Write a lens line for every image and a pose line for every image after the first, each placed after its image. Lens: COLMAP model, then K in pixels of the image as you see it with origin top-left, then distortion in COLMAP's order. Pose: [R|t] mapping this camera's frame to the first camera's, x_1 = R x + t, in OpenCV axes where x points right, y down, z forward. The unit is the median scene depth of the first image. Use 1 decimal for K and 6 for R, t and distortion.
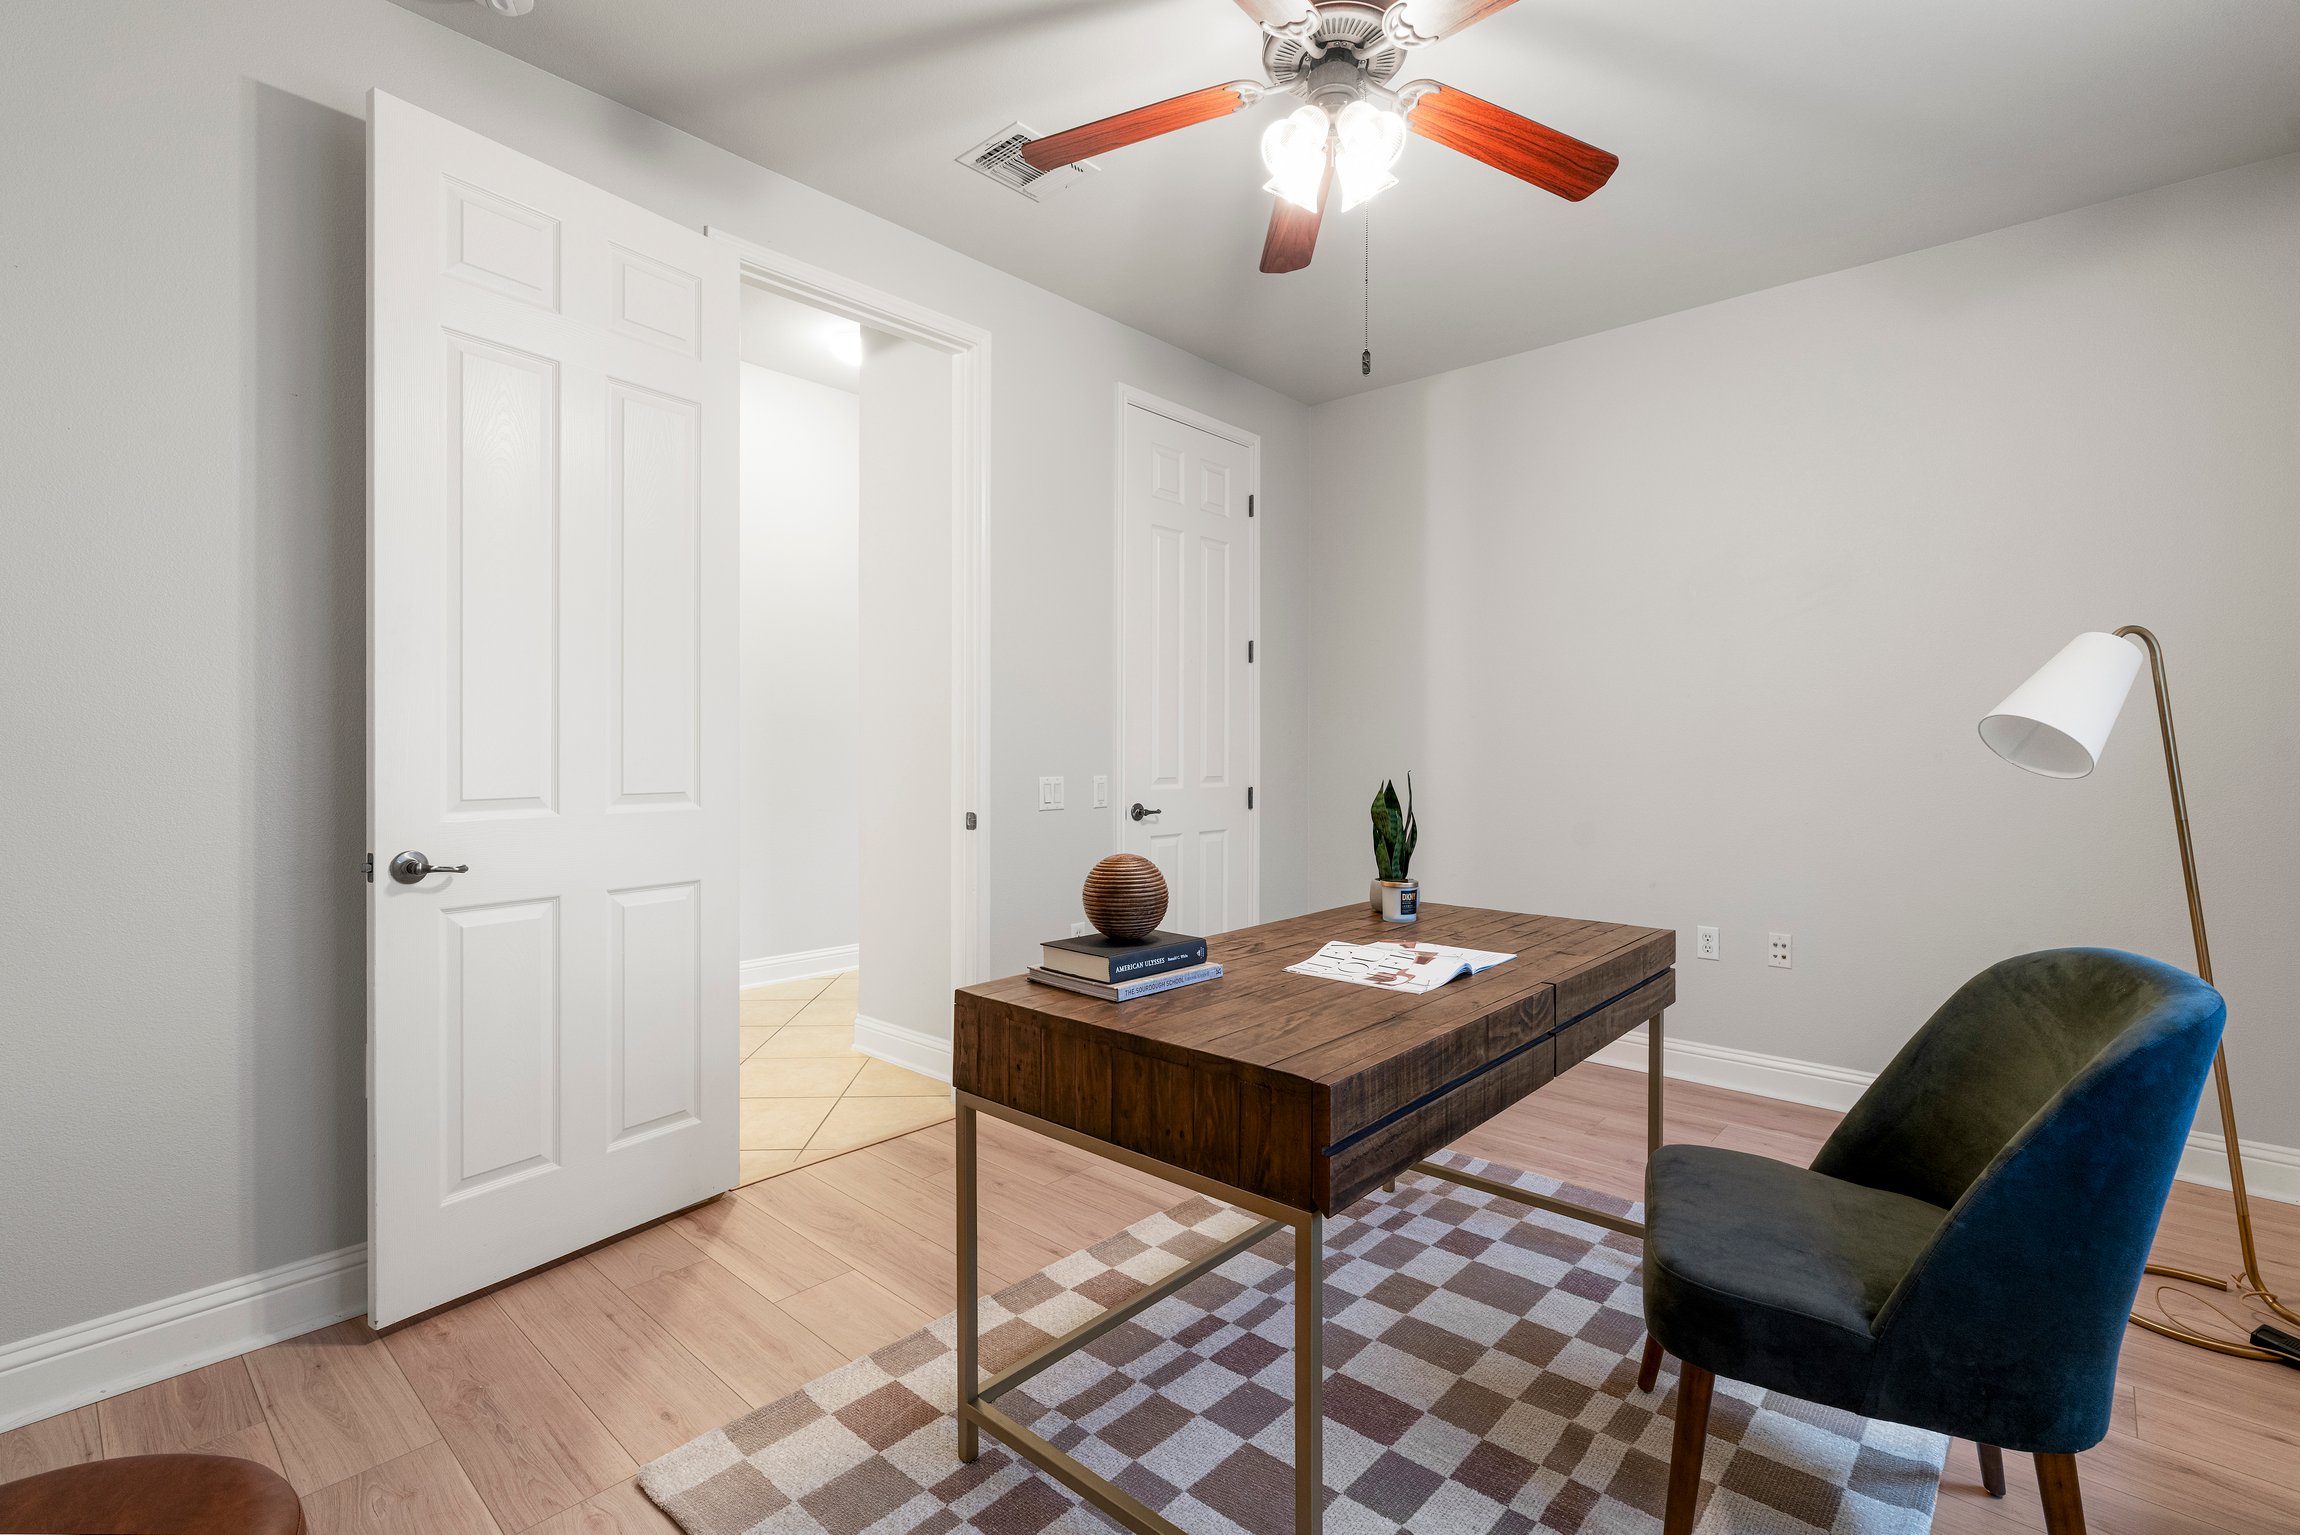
lens RADIAL K [[1043.8, 0, 1155.5], [0, 1043.8, 764.5], [0, 0, 1]] dist [-0.010019, 0.003577]
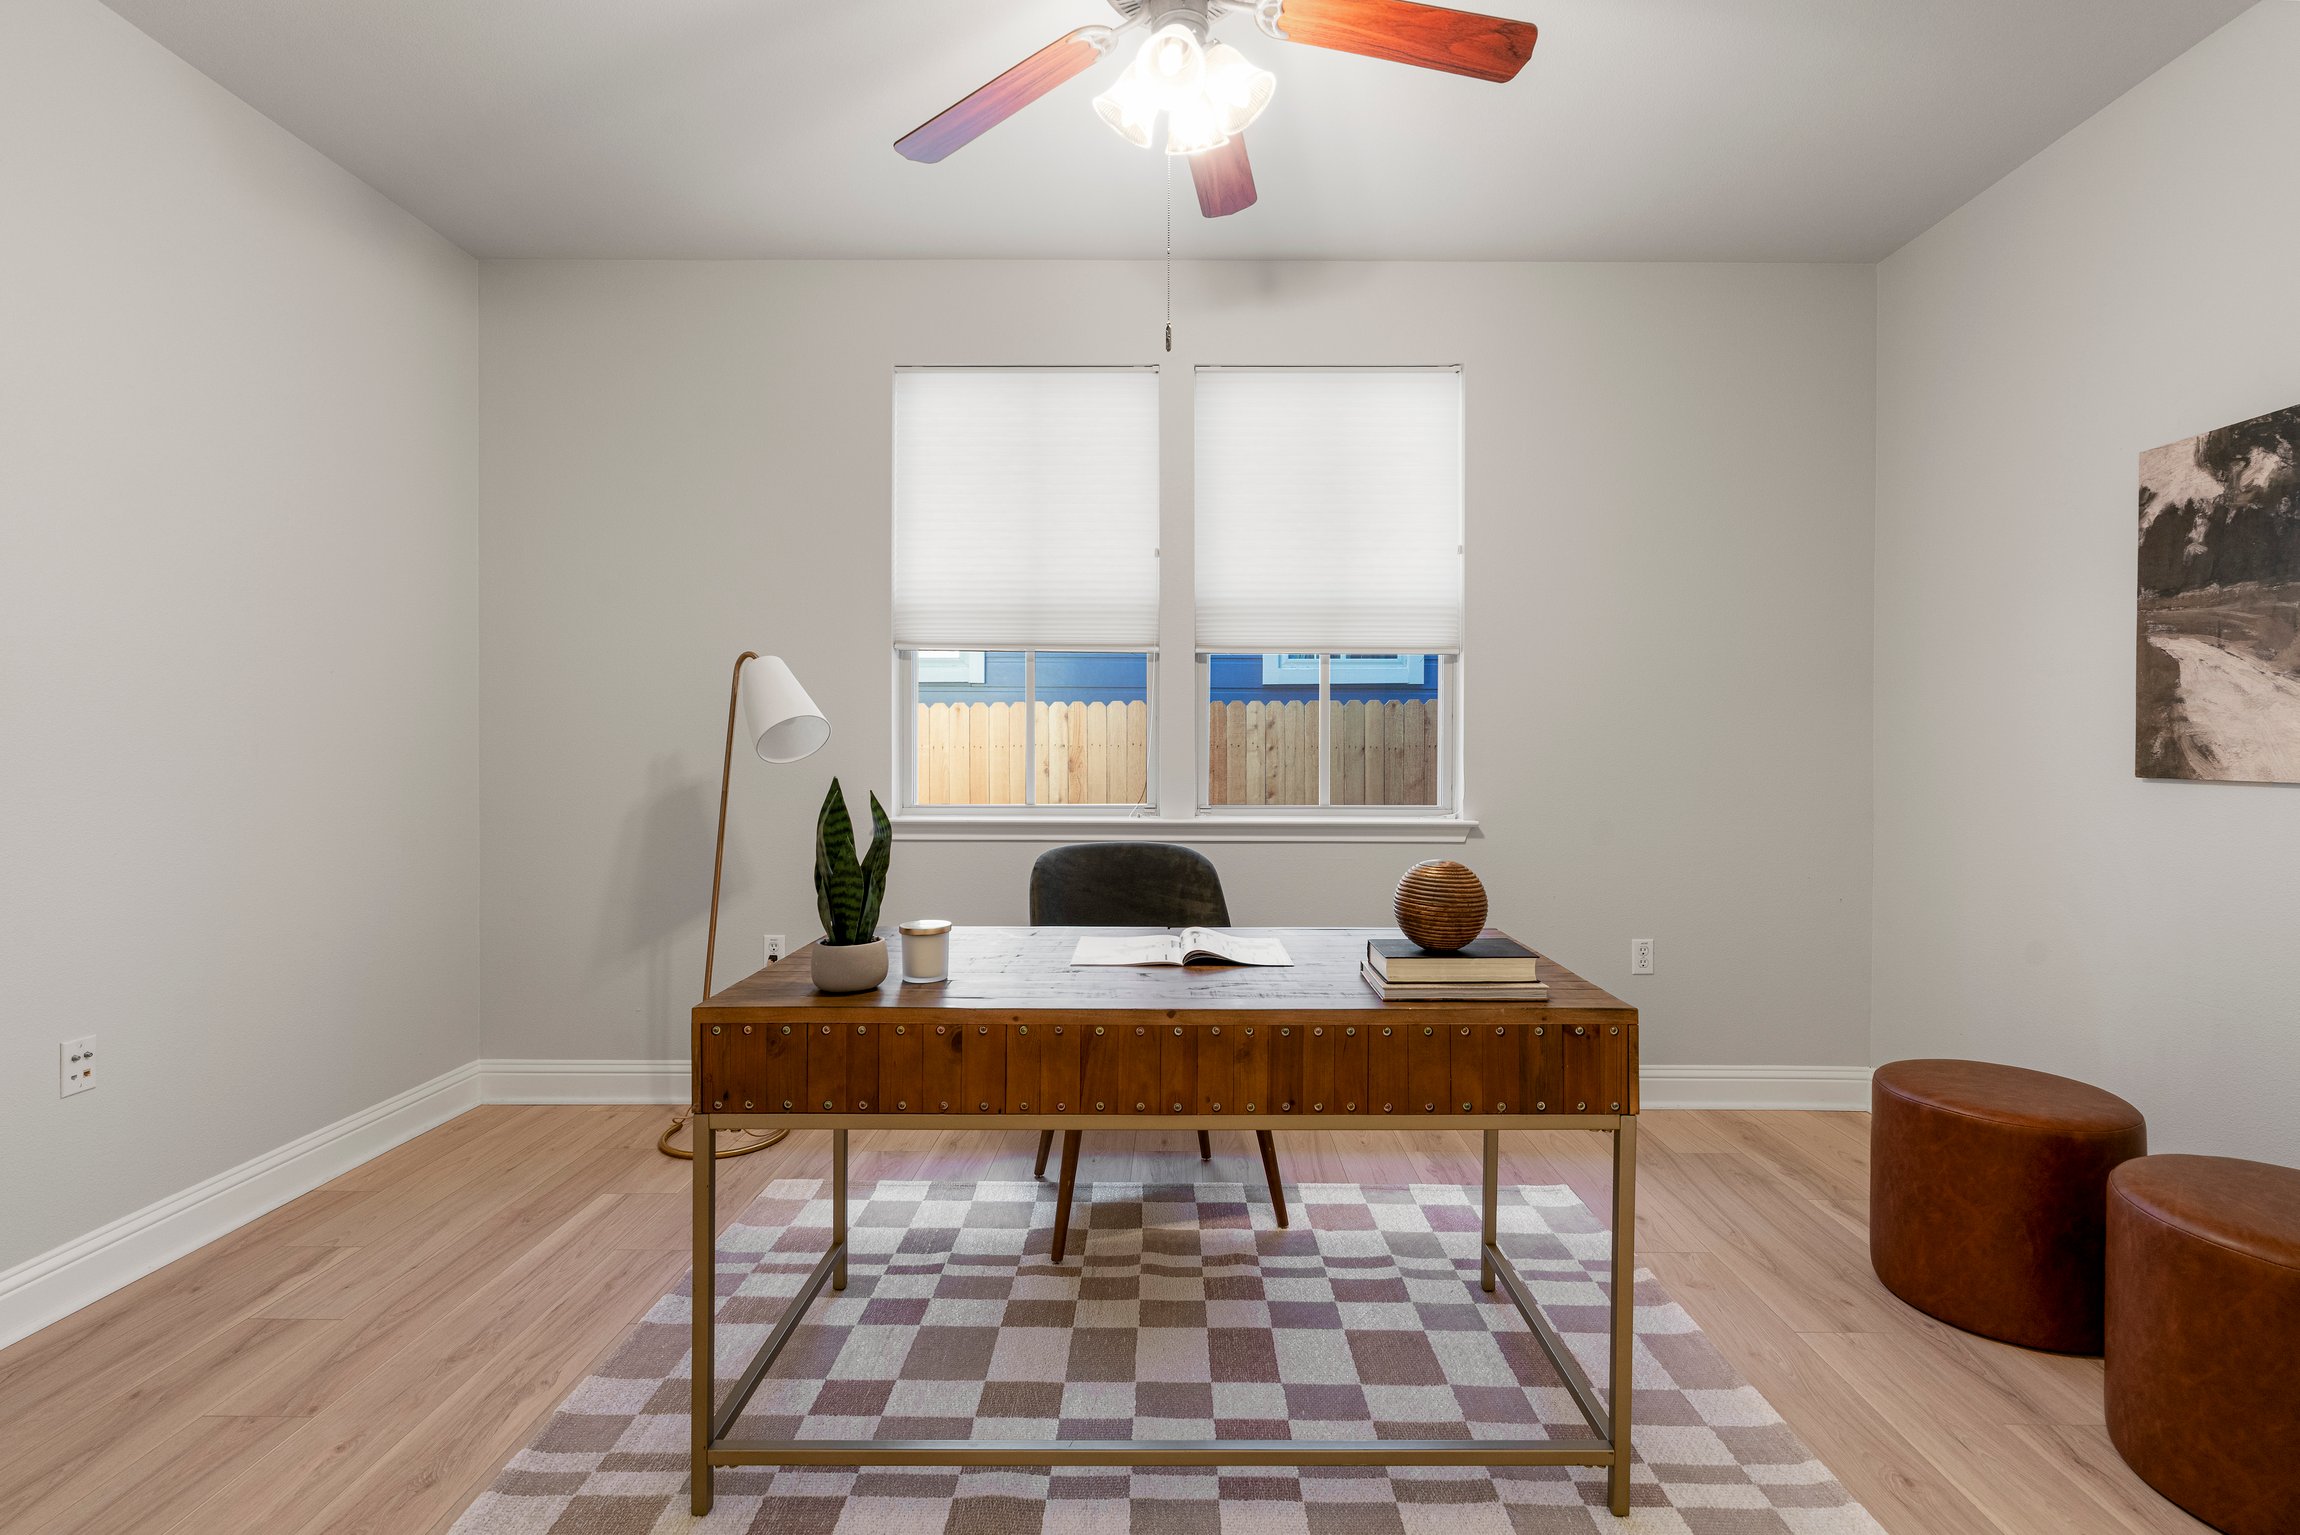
lens RADIAL K [[1043.8, 0, 1156.2], [0, 1043.8, 760.0], [0, 0, 1]] dist [-0.010019, 0.003577]
pose [[-0.670375, -0.010446, 0.741949, -0.308061], [-0.004219, 0.999938, 0.010265, -0.013609], [-0.742010, 0.003751, -0.670378, 1.001787]]
